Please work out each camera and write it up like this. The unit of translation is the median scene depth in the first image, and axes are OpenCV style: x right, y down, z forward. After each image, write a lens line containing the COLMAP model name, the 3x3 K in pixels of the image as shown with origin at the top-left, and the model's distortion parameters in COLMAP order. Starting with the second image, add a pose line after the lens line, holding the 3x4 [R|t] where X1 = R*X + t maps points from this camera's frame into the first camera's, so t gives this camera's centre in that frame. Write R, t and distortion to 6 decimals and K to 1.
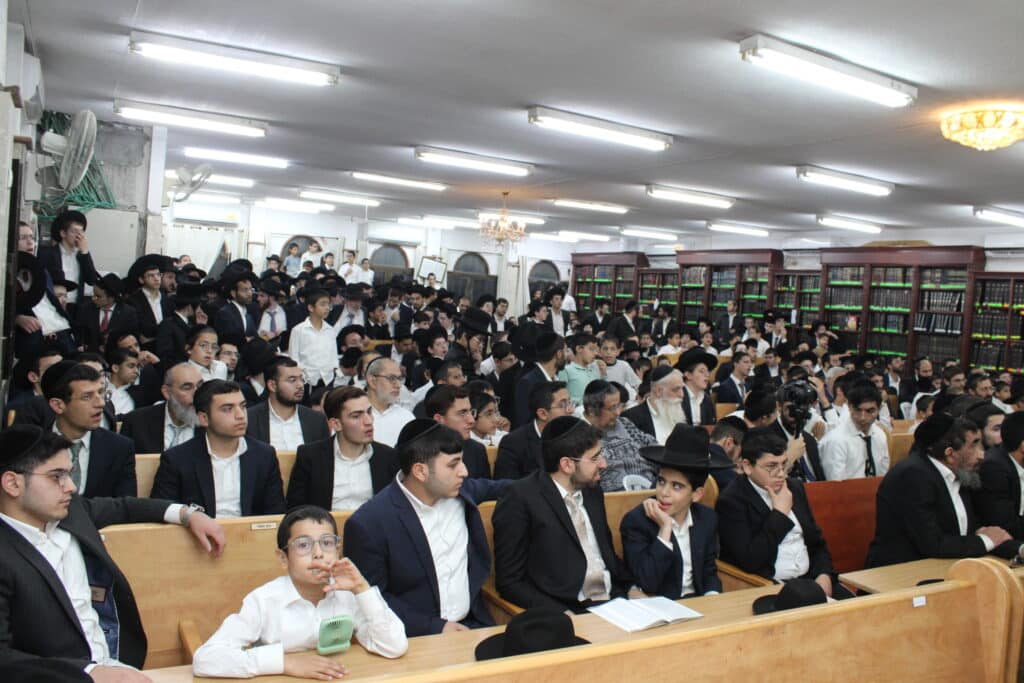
lens RADIAL K [[869.1, 0, 517.2], [0, 869.1, 342.0], [0, 0, 1]] dist [-0.132809, 0.102932]
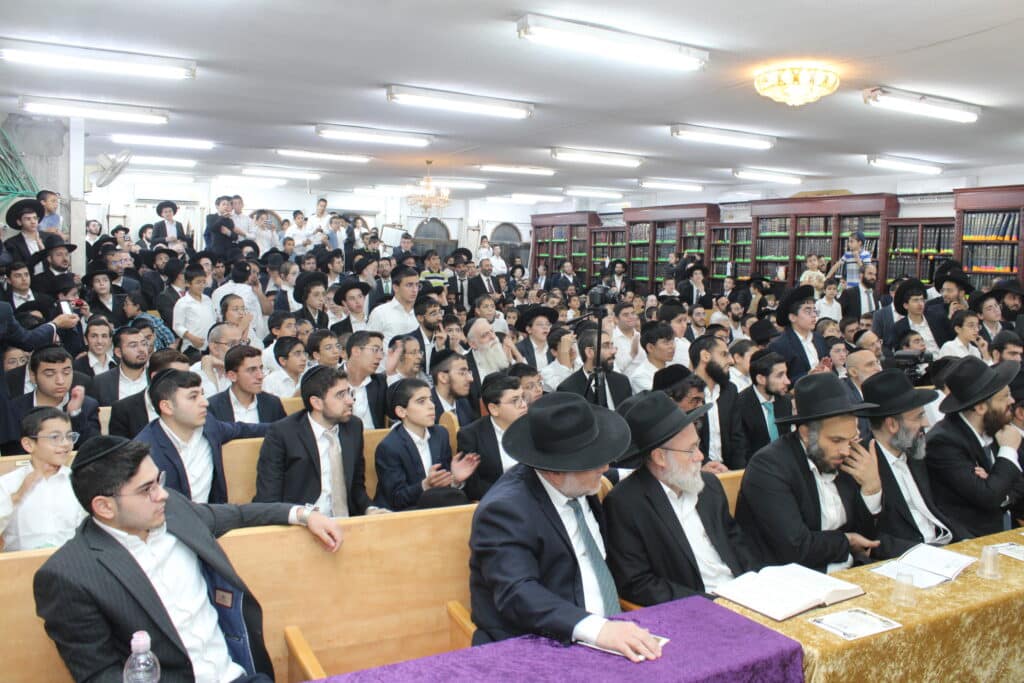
lens RADIAL K [[869.1, 0, 534.1], [0, 869.1, 349.0], [0, 0, 1]] dist [-0.132809, 0.102932]
pose [[0.999040, -0.037443, -0.022746, 0.121384], [0.038579, 0.997915, 0.051741, 0.004489], [0.020761, -0.052568, 0.998401, -0.047254]]
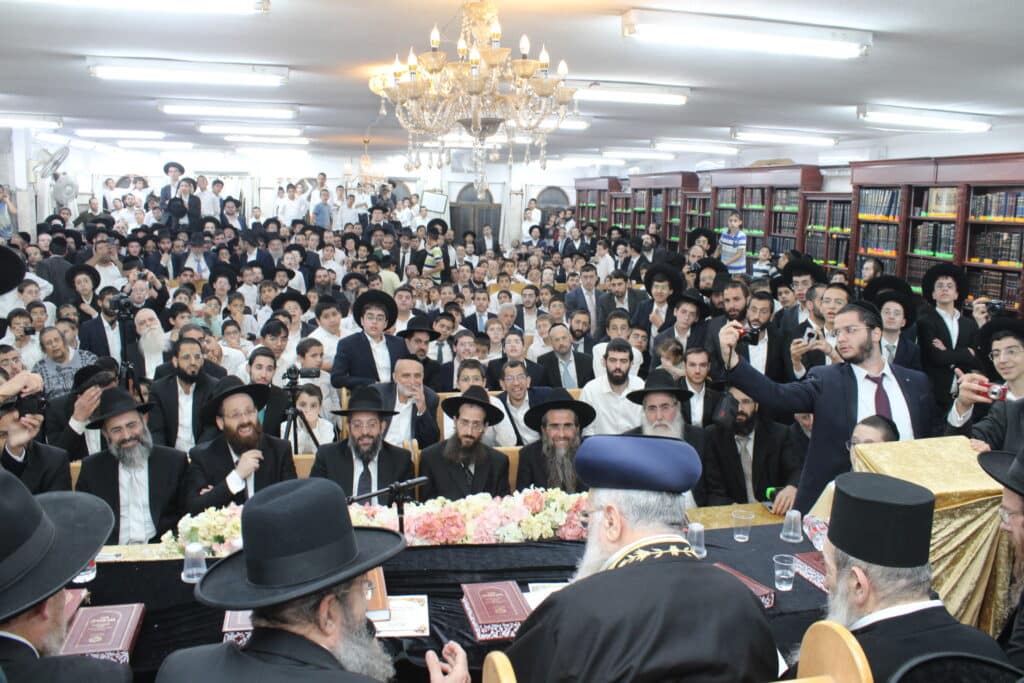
lens RADIAL K [[869.1, 0, 520.8], [0, 869.1, 342.6], [0, 0, 1]] dist [-0.132809, 0.102932]
pose [[0.934469, 0.023749, -0.355251, 0.547459], [0.011675, 0.995192, 0.097240, -0.011890], [0.355853, -0.095015, 0.929699, -0.019224]]
